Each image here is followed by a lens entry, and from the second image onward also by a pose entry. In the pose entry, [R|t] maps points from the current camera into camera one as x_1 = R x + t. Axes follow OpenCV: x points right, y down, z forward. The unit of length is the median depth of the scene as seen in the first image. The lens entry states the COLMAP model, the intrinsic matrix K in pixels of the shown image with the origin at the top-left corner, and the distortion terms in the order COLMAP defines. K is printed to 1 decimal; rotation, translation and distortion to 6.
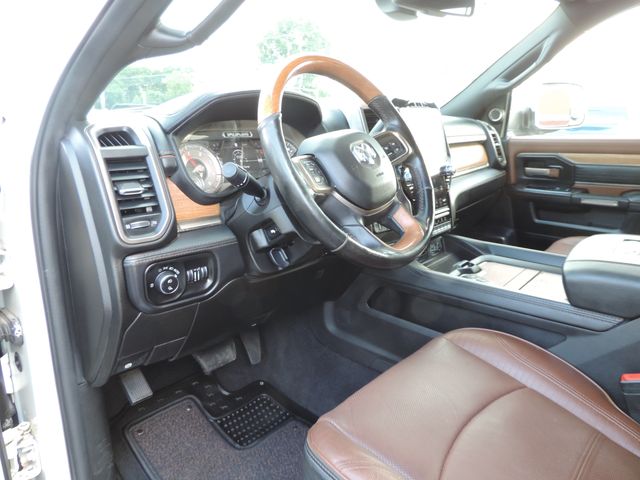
lens RADIAL K [[447.1, 0, 320.0], [0, 447.1, 240.0], [0, 0, 1]] dist [-0.028266, -0.003493]
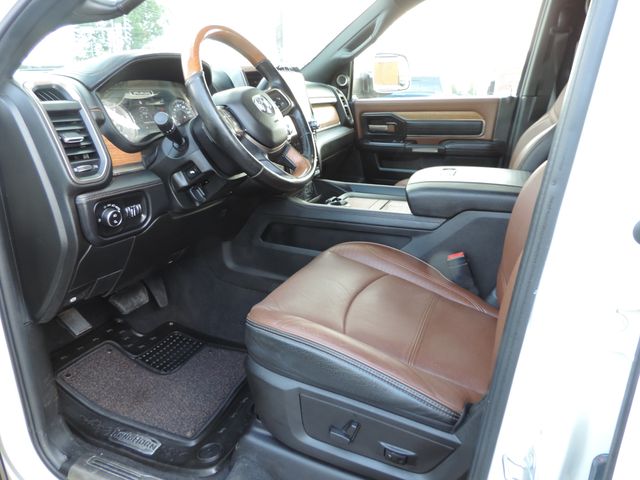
lens RADIAL K [[447.1, 0, 320.0], [0, 447.1, 240.0], [0, 0, 1]] dist [-0.028266, -0.003493]
pose [[0.942854, -0.106284, 0.315799, -0.170143], [0.086686, 0.993370, 0.075513, 0.097033], [-0.321731, -0.043822, 0.945816, -0.252350]]
